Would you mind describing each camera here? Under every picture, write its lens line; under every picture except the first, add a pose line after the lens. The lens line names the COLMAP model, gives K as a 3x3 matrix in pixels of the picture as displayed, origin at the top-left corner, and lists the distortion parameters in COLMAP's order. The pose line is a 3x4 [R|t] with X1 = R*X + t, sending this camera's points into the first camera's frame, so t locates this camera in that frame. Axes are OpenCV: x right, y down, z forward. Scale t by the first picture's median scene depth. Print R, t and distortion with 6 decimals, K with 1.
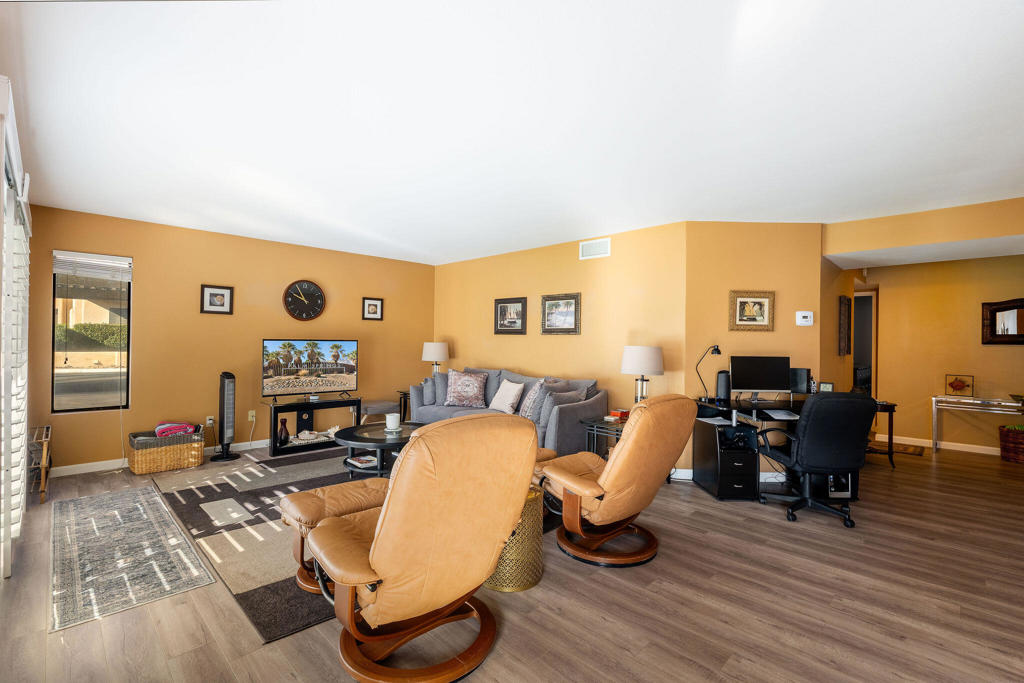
lens RADIAL K [[460.0, 0, 512.1], [0, 460.0, 339.9], [0, 0, 1]] dist [-0.003067, 0.001578]
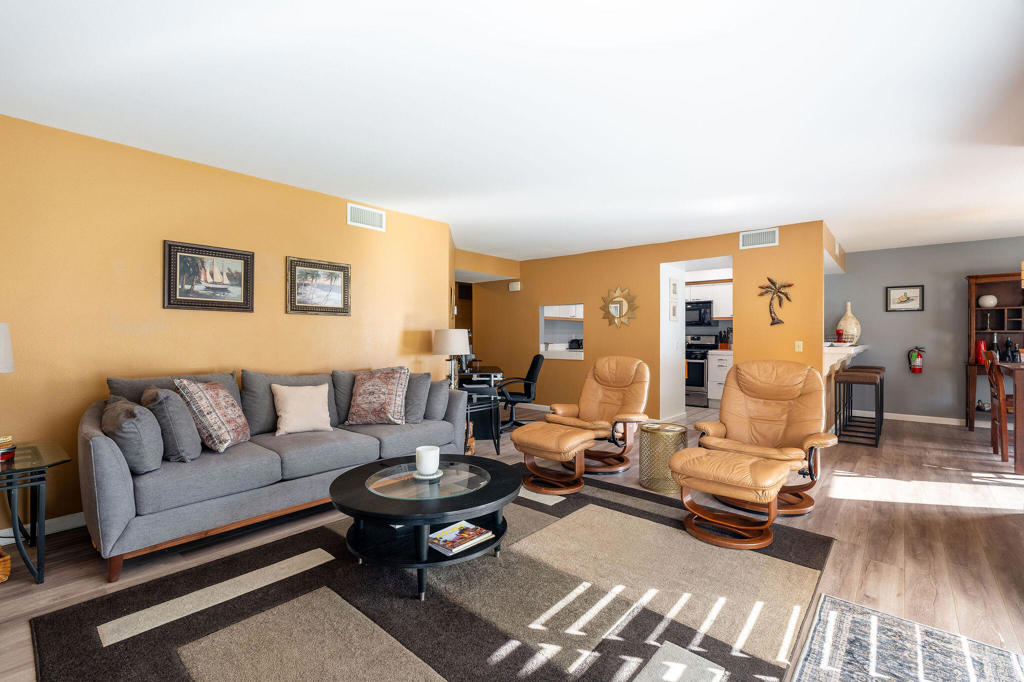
lens RADIAL K [[454.5, 0, 512.0], [0, 454.5, 341.0], [0, 0, 1]] dist [-0.005669, 0.000656]
pose [[-0.069311, -0.021824, 0.997356, -0.820245], [-0.004320, 0.999758, 0.021576, 0.017010], [-0.997586, -0.002813, -0.069388, 0.931622]]
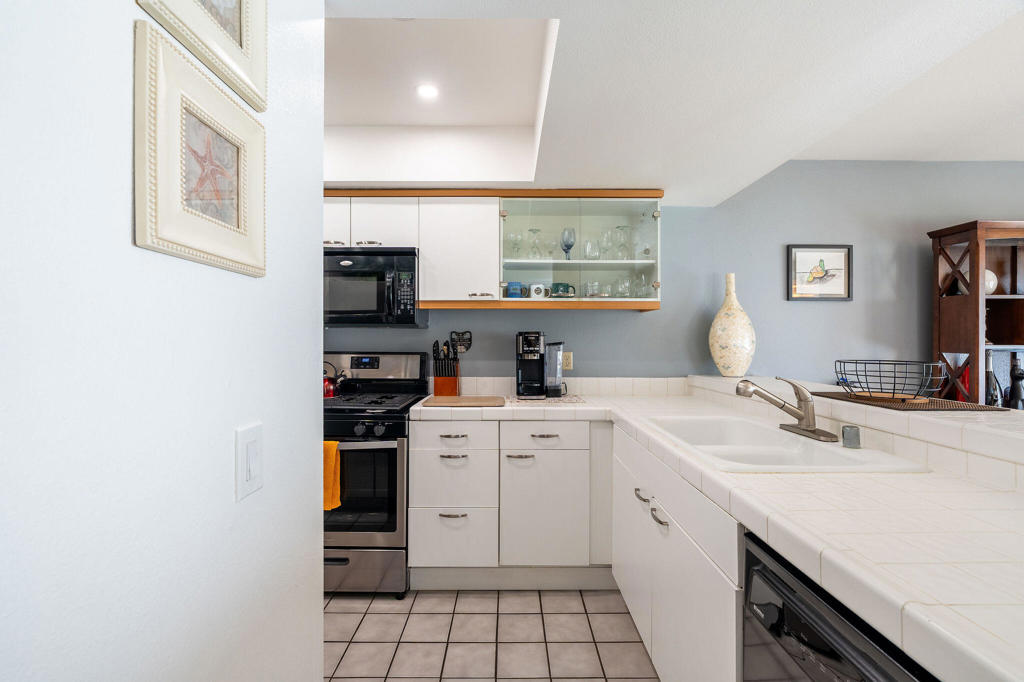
lens RADIAL K [[461.8, 0, 512.0], [0, 461.8, 341.0], [0, 0, 1]] dist [0.000400, 0.001138]
pose [[-0.705703, -0.012997, 0.708389, 0.424407], [-0.012424, 0.999905, 0.005968, 0.007231], [-0.708399, -0.004590, -0.705797, 0.342315]]
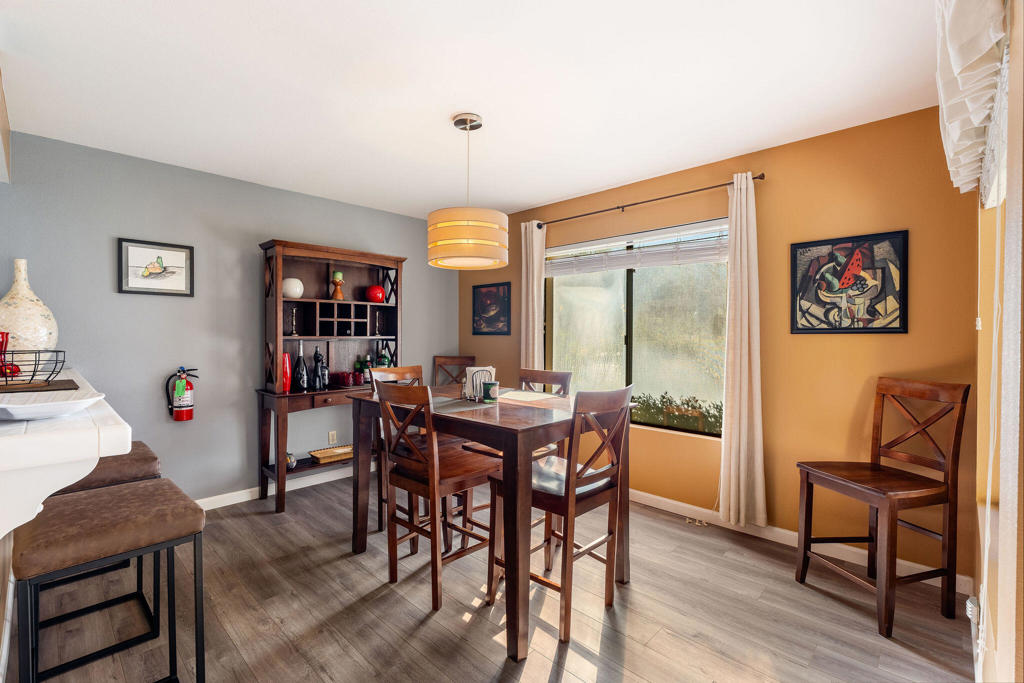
lens RADIAL K [[460.0, 0, 512.1], [0, 460.0, 339.9], [0, 0, 1]] dist [-0.003067, 0.001578]
pose [[-0.999853, -0.015018, -0.008235, 0.029775], [-0.015085, 0.999853, 0.008146, 0.002354], [0.008111, 0.008269, -0.999933, 0.266542]]
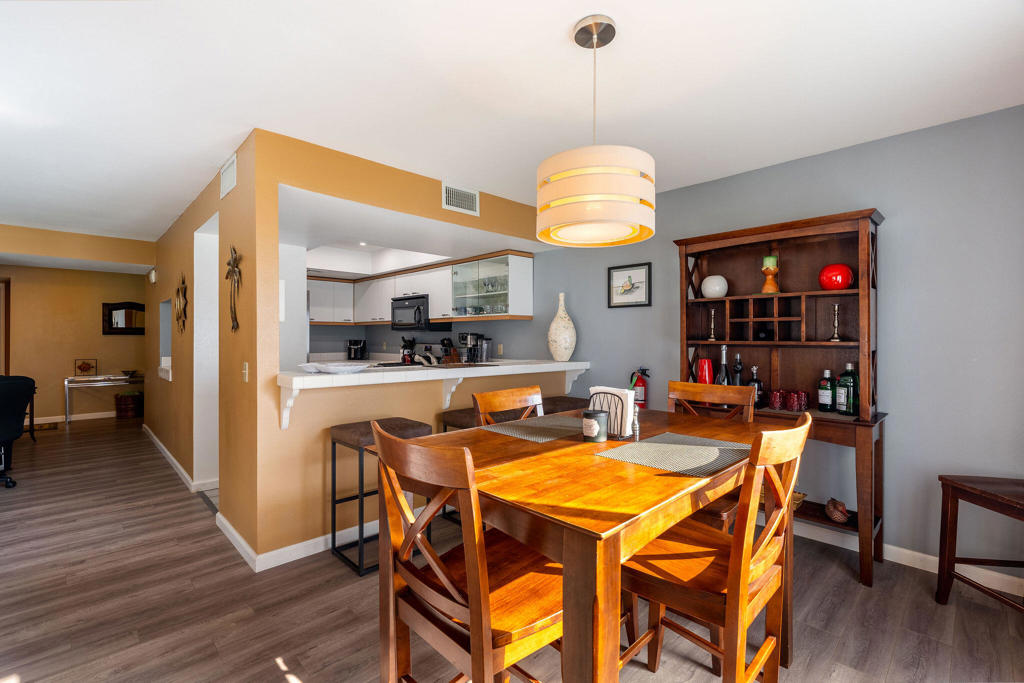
lens RADIAL K [[460.0, 0, 512.1], [0, 460.0, 339.9], [0, 0, 1]] dist [-0.003067, 0.001578]
pose [[0.027744, -0.015392, 0.999497, -0.330462], [-0.005417, 0.999864, 0.015548, -0.002683], [-0.999600, -0.005846, 0.027657, -0.265280]]
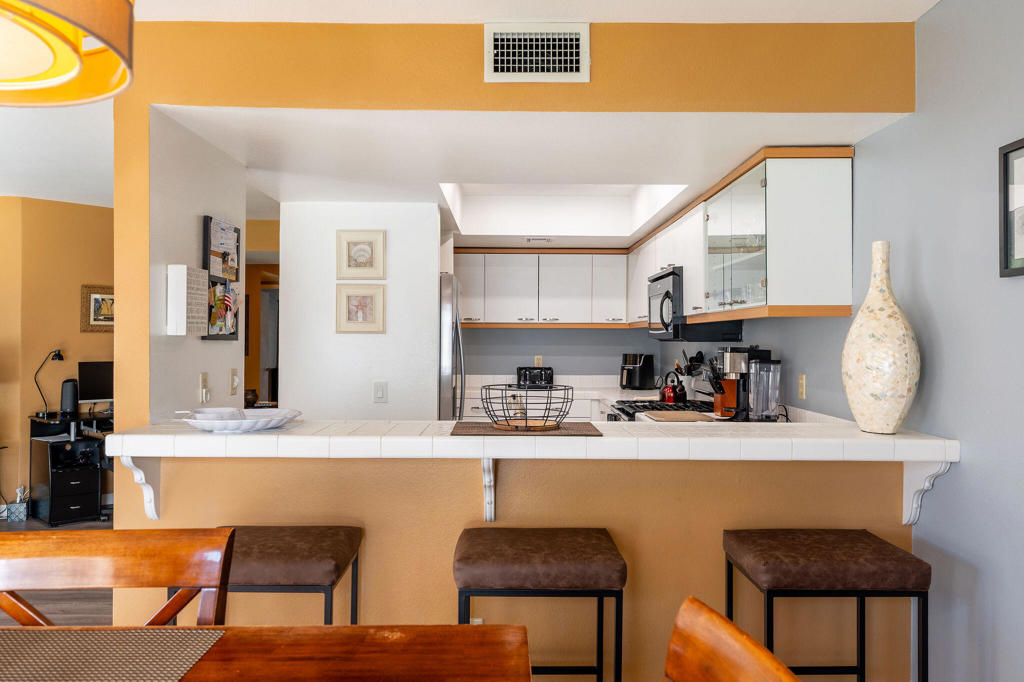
lens RADIAL K [[756.6, 0, 512.0], [0, 756.6, 341.0], [0, 0, 1]] dist [0.004231, 0.004548]
pose [[0.711251, -0.010390, 0.702861, 0.052860], [0.001975, 0.999916, 0.012782, -0.019921], [-0.702935, -0.007703, 0.711212, -0.564478]]
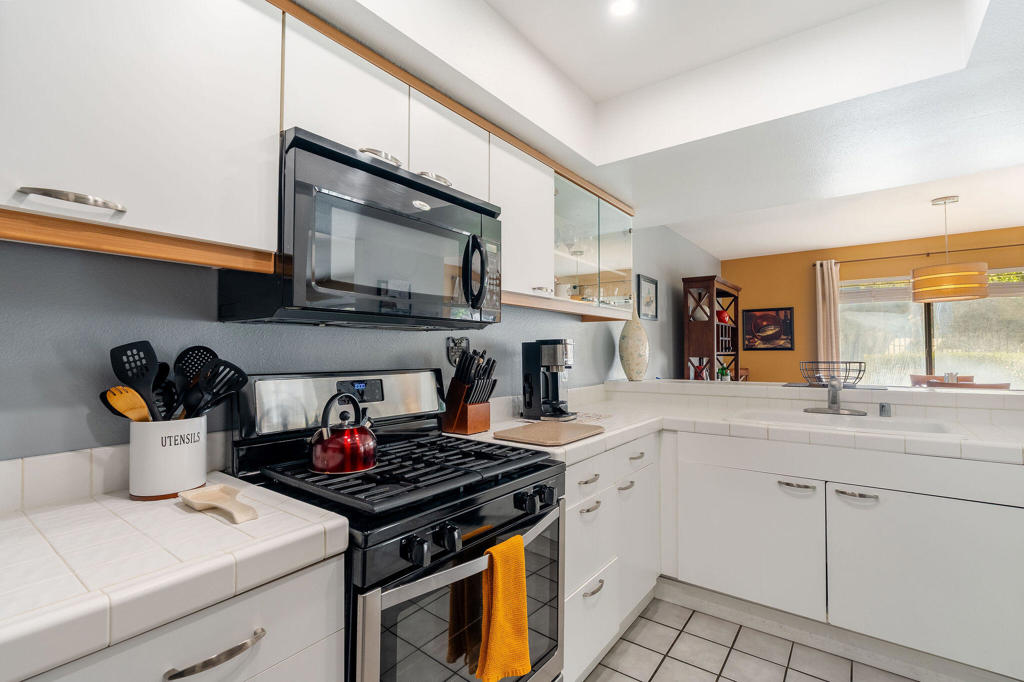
lens RADIAL K [[467.1, 0, 511.4], [0, 467.1, 339.1], [0, 0, 1]] dist [-0.000242, 0.000550]
pose [[-0.990677, -0.011493, -0.135747, 0.982420], [-0.007254, 0.999472, -0.031681, 0.015371], [0.136039, -0.030401, -0.990237, 0.402042]]
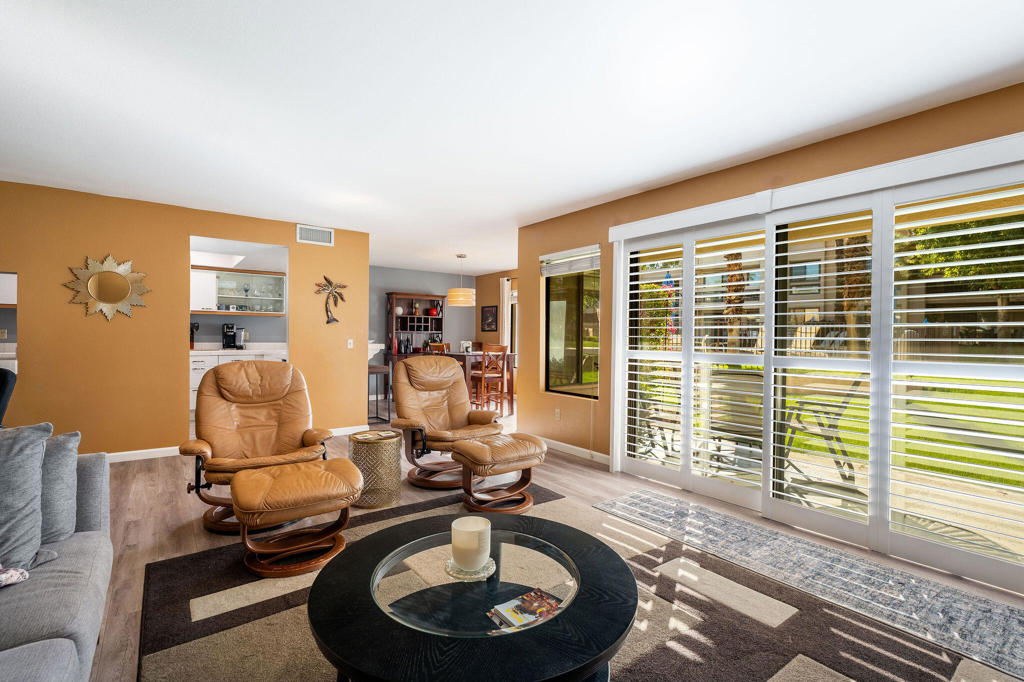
lens RADIAL K [[460.0, 0, 512.1], [0, 460.0, 339.4], [0, 0, 1]] dist [-0.003067, 0.001578]
pose [[-0.990797, -0.021045, 0.133707, -0.329441], [-0.020607, 0.999777, 0.004655, 0.024914], [-0.133775, 0.001856, -0.991010, 1.325493]]
